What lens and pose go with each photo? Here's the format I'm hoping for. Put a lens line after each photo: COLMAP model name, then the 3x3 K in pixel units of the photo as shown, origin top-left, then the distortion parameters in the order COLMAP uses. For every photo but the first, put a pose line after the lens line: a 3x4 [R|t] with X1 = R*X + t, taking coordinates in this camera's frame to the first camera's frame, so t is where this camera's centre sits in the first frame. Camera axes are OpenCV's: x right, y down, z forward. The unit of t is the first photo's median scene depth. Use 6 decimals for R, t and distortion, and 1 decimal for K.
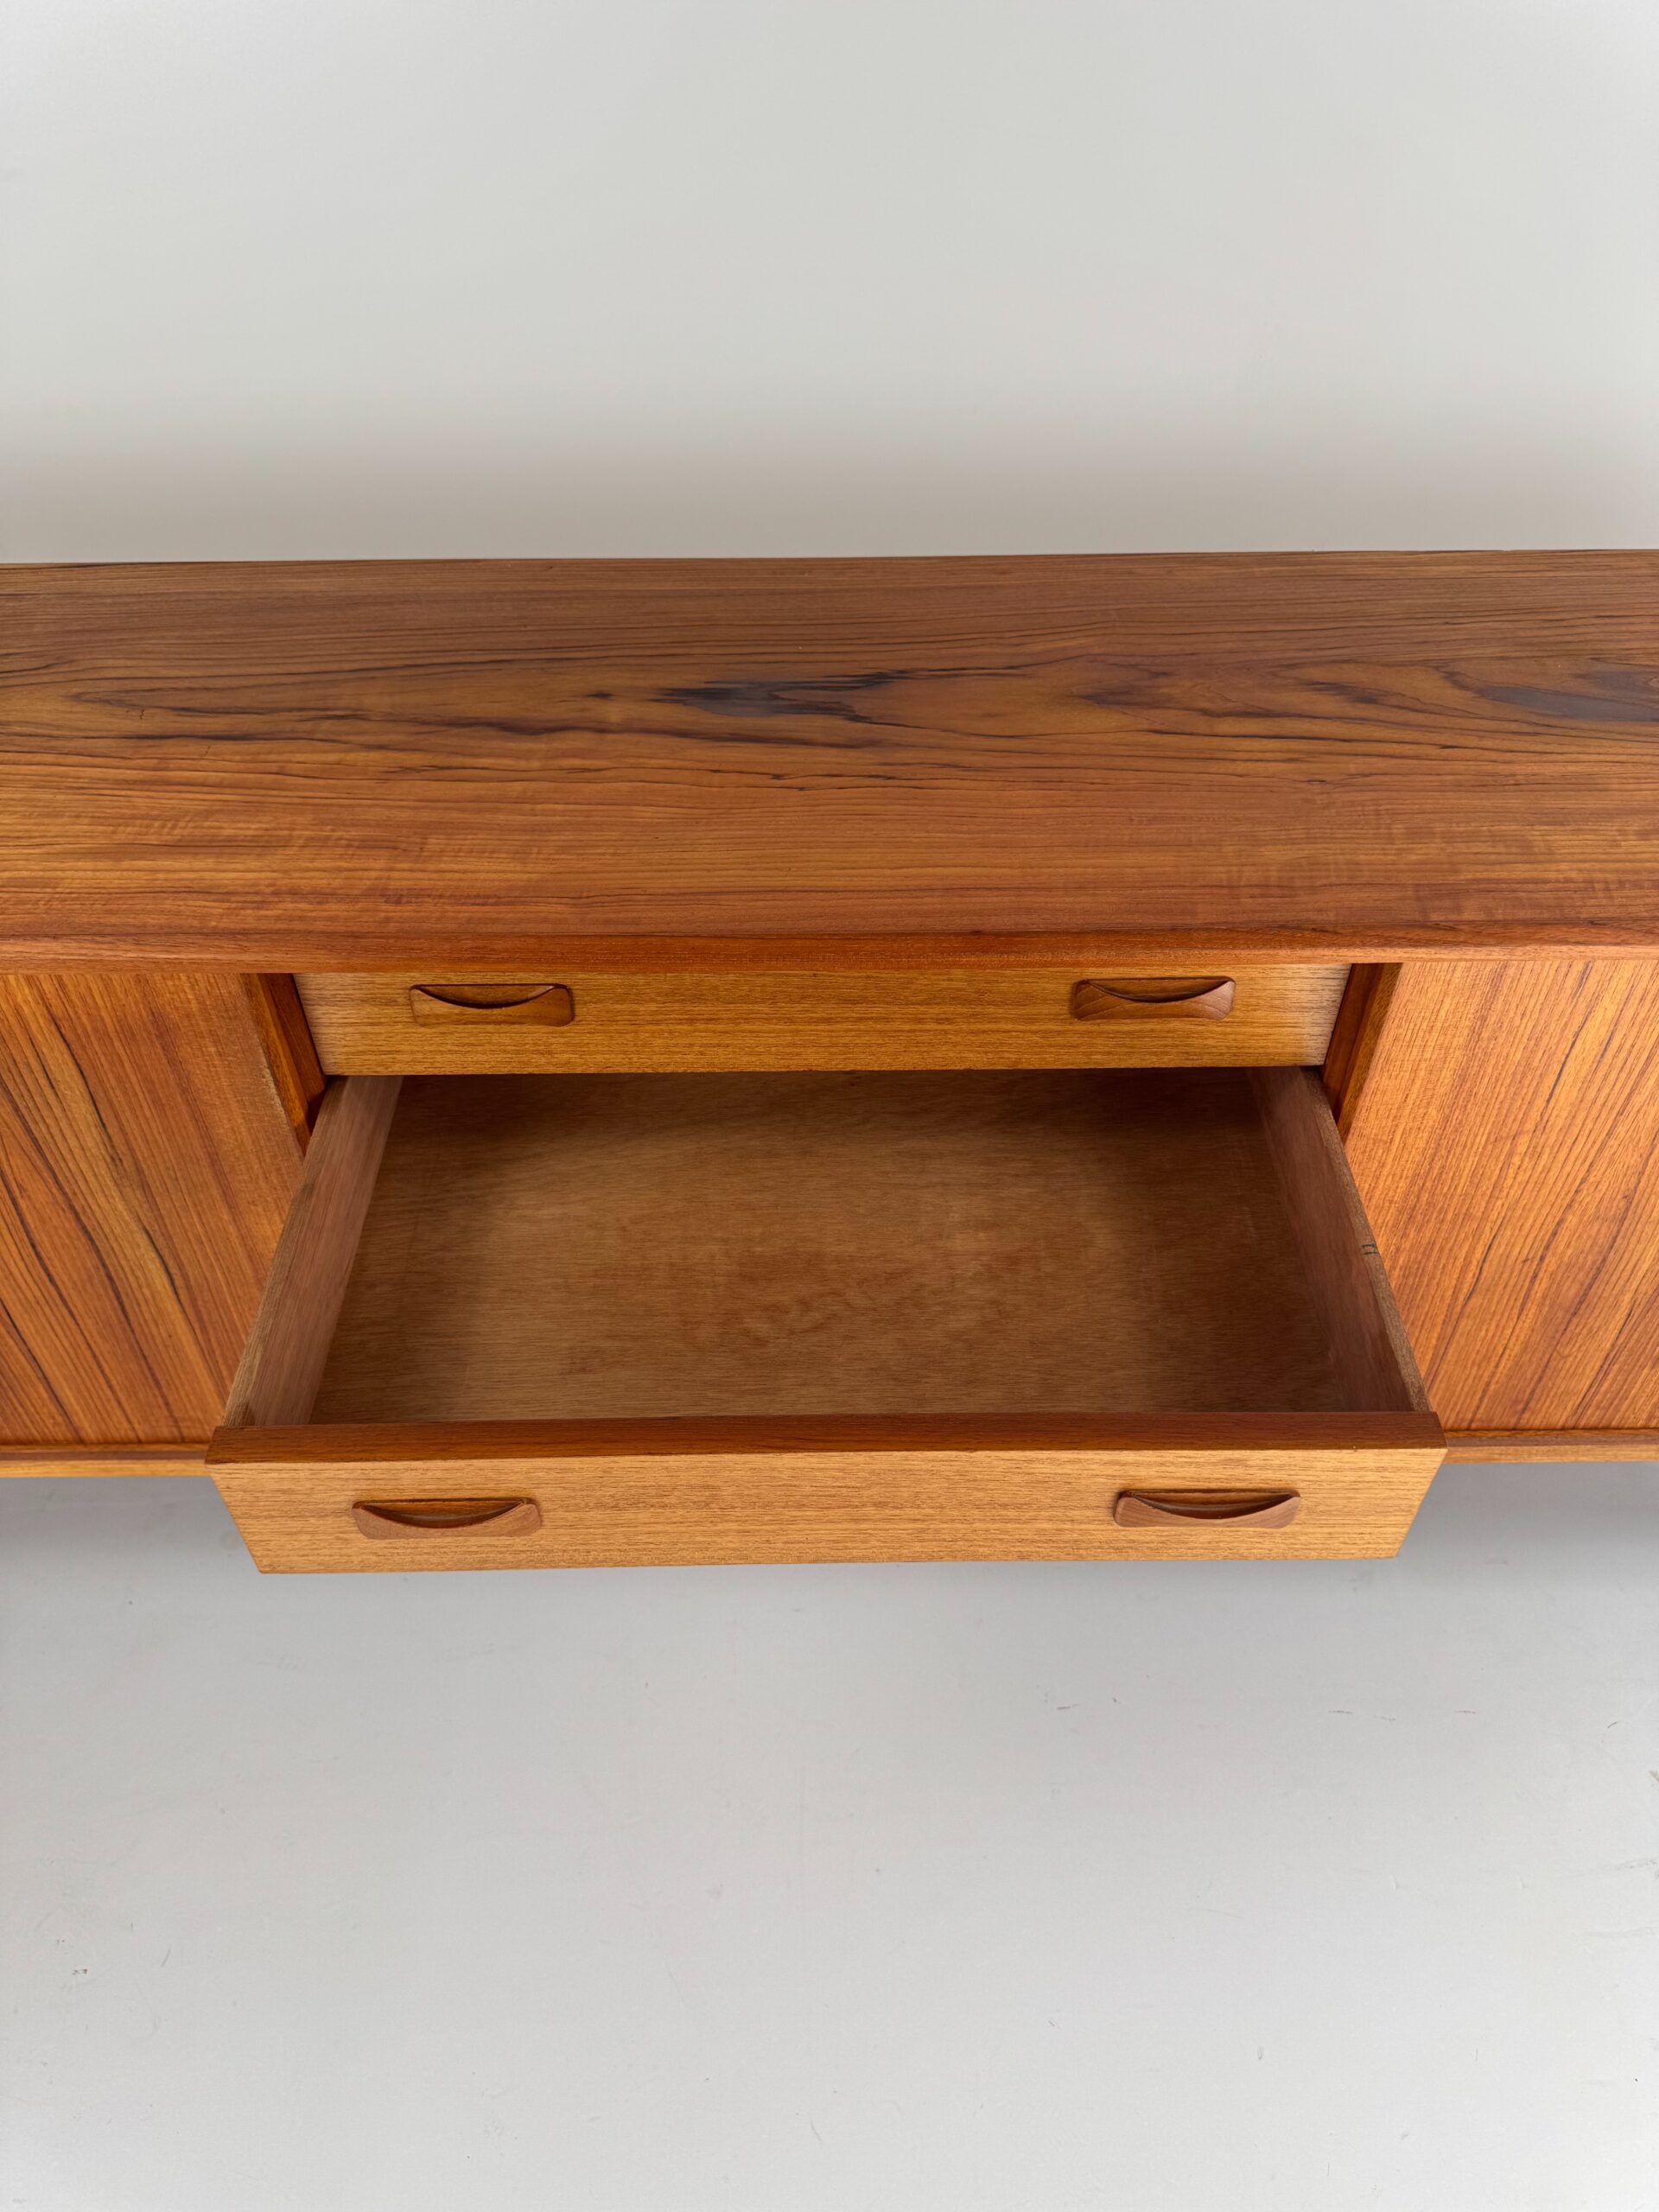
lens RADIAL K [[1581.0, 0, 834.5], [0, 1581.0, 1099.8], [0, 0, 1]] dist [0.112033, -0.238152]
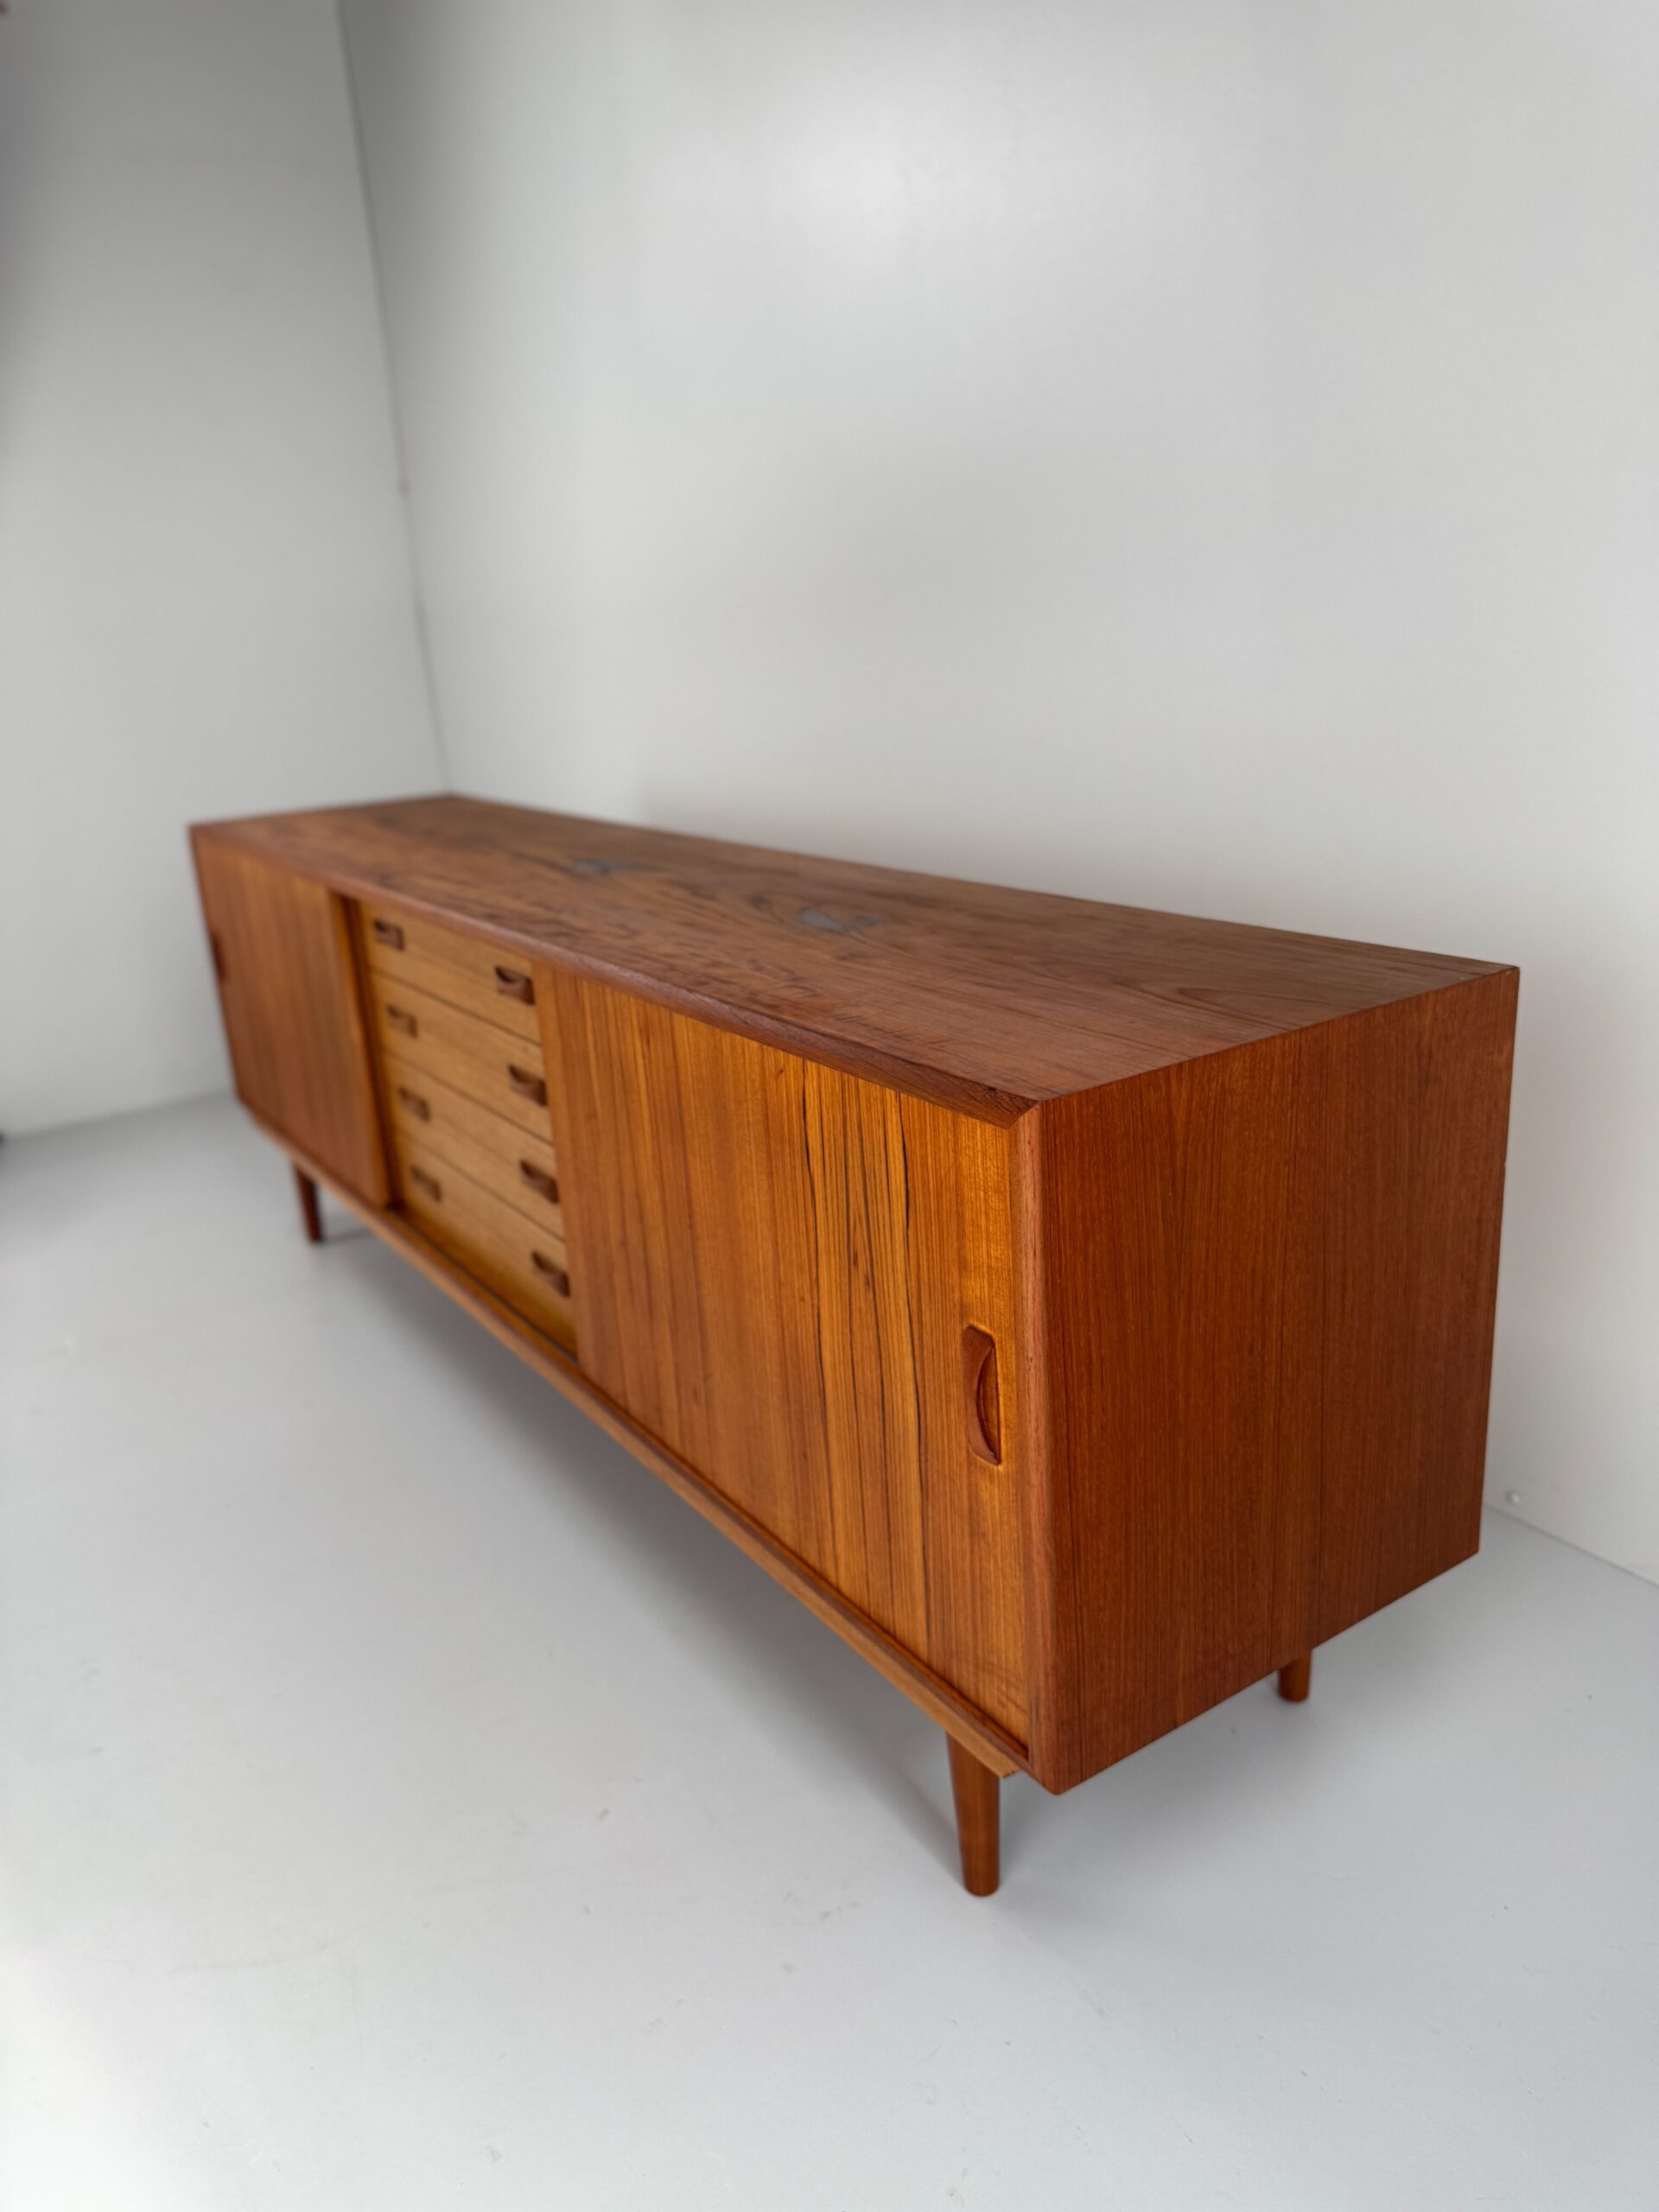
lens RADIAL K [[1561.4, 0, 829.5], [0, 1561.4, 1106.0], [0, 0, 1]] dist [0.192761, -0.441041]
pose [[0.554628, 0.223107, -0.801630, 1.765324], [-0.525275, 0.841044, -0.129348, 0.081996], [0.645348, 0.492816, 0.583659, 0.258989]]
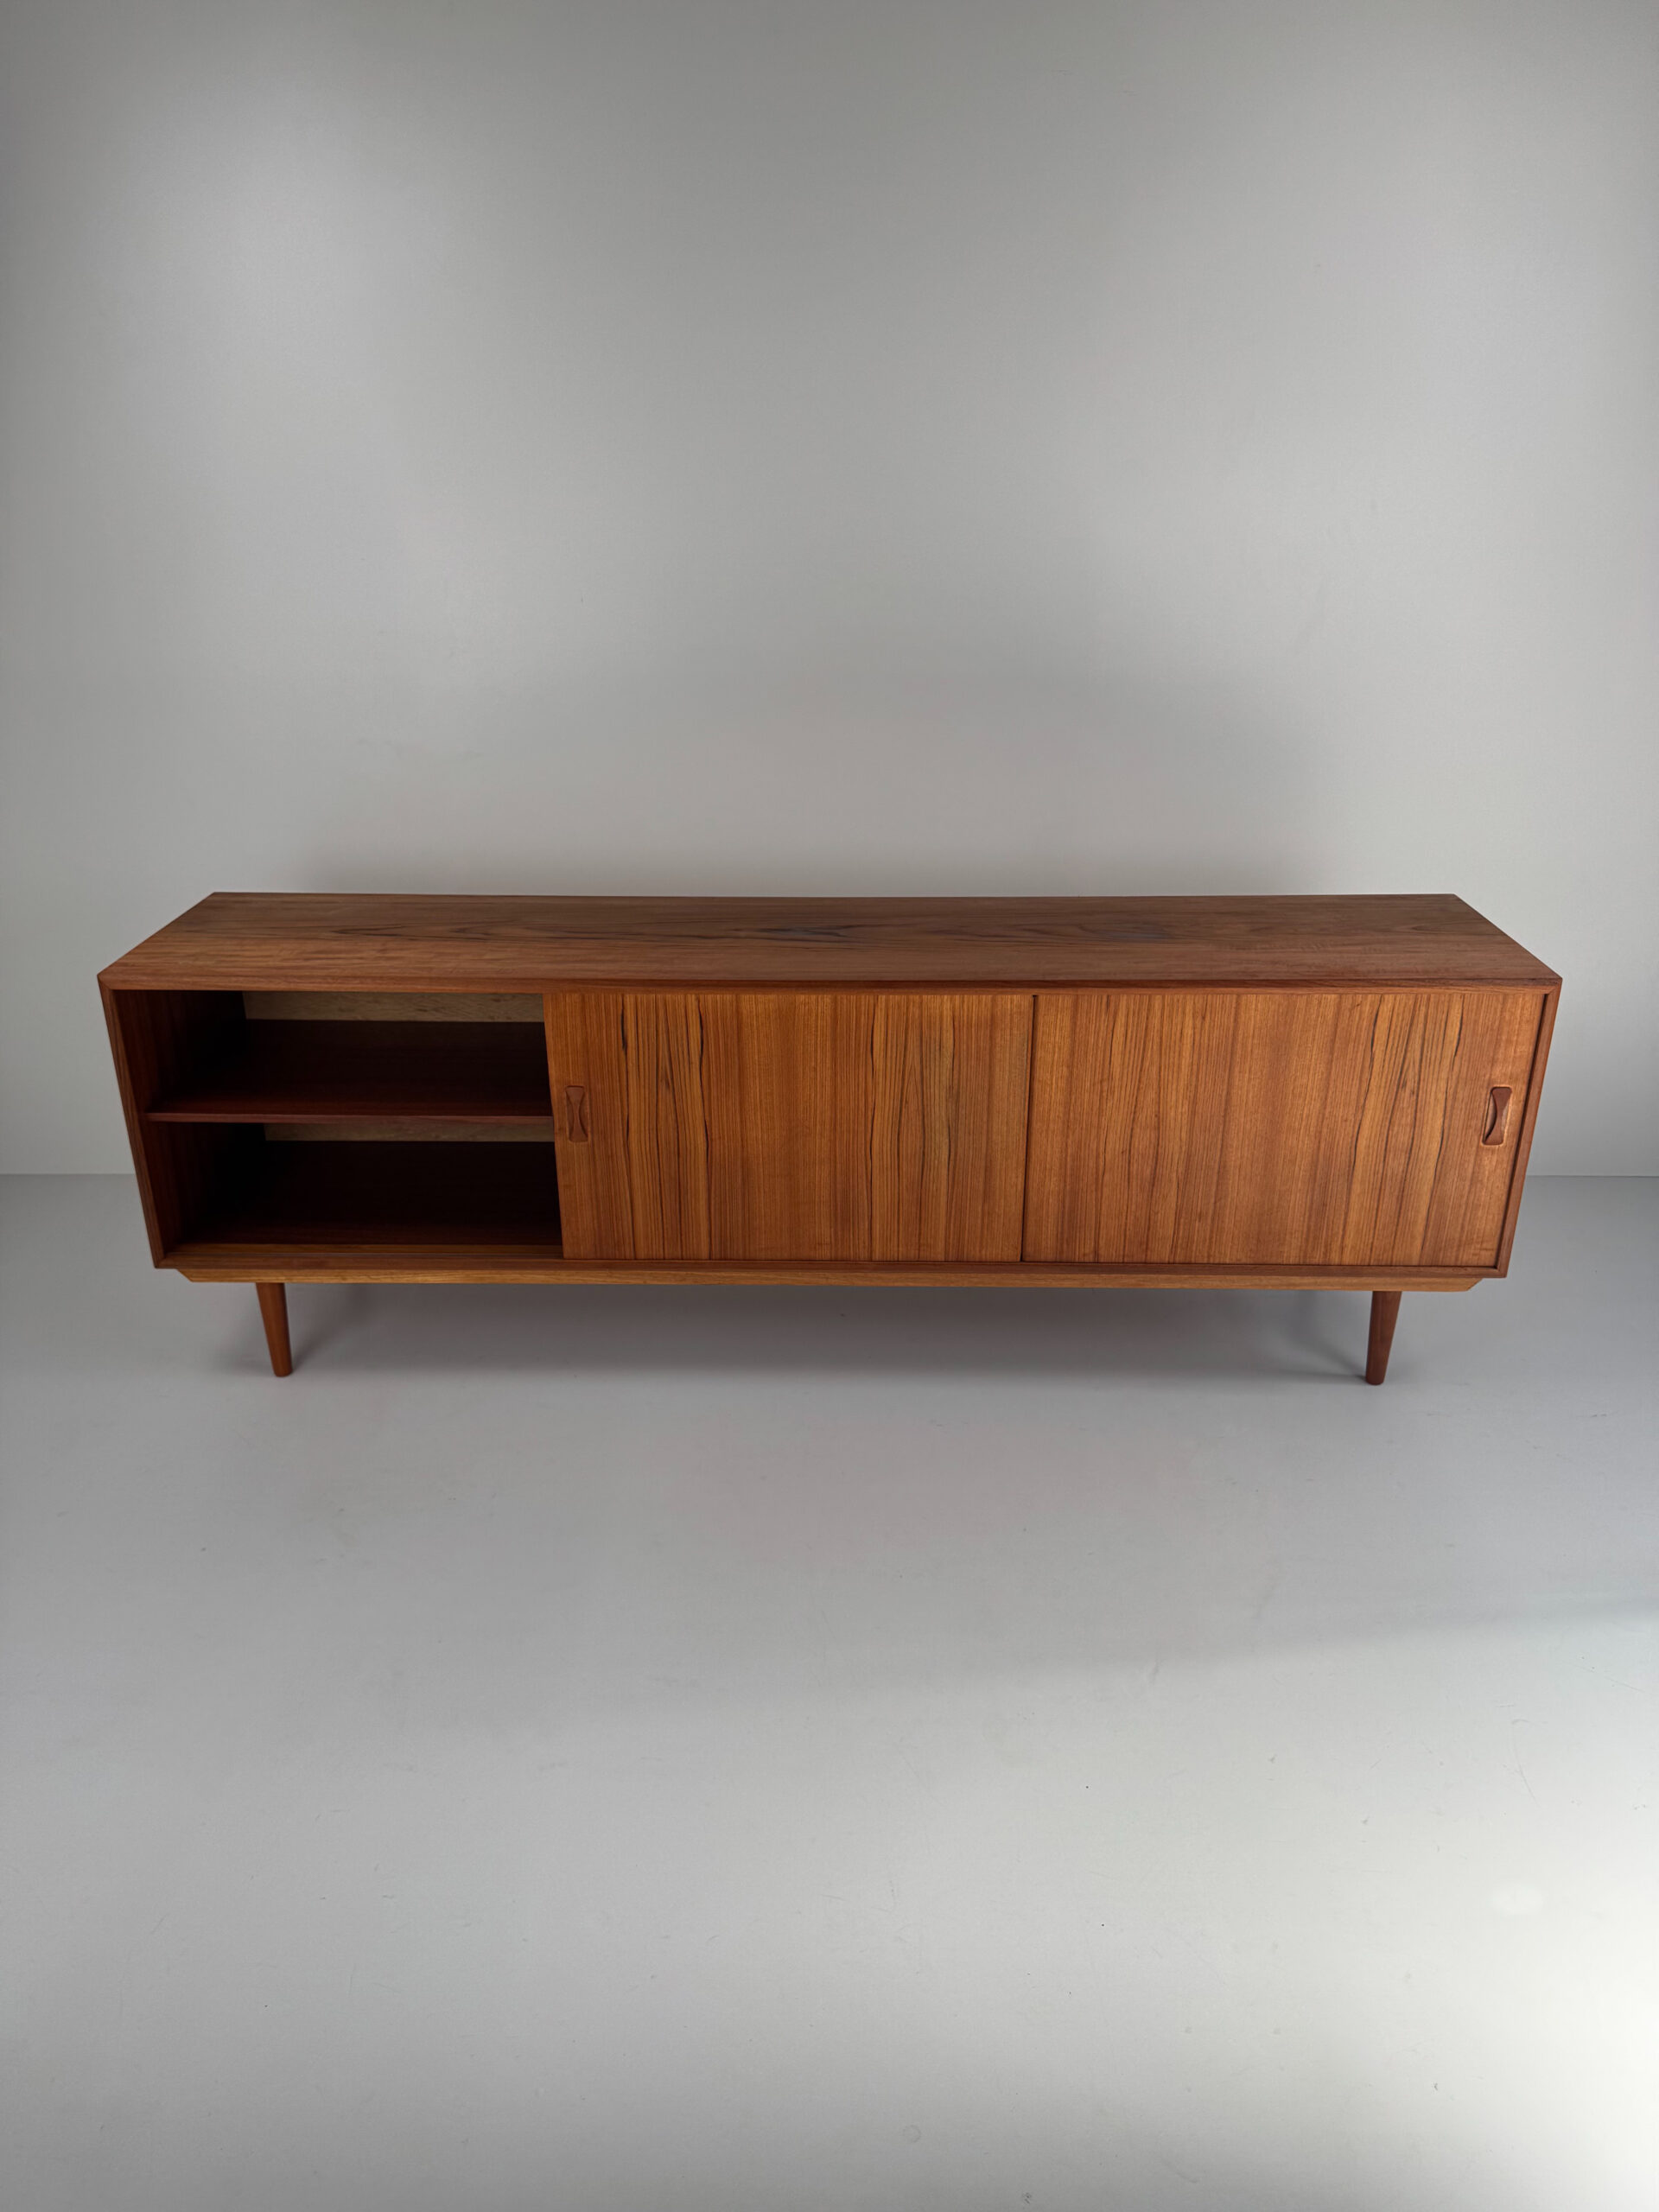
lens RADIAL K [[1575.9, 0, 829.5], [0, 1575.9, 1106.0], [0, 0, 1]] dist [0.177476, -0.425629]
pose [[0.999678, 0.009036, -0.023706, 0.062262], [-0.016720, 0.937431, -0.347769, 0.906980], [0.019081, 0.348054, 0.937280, -1.279683]]
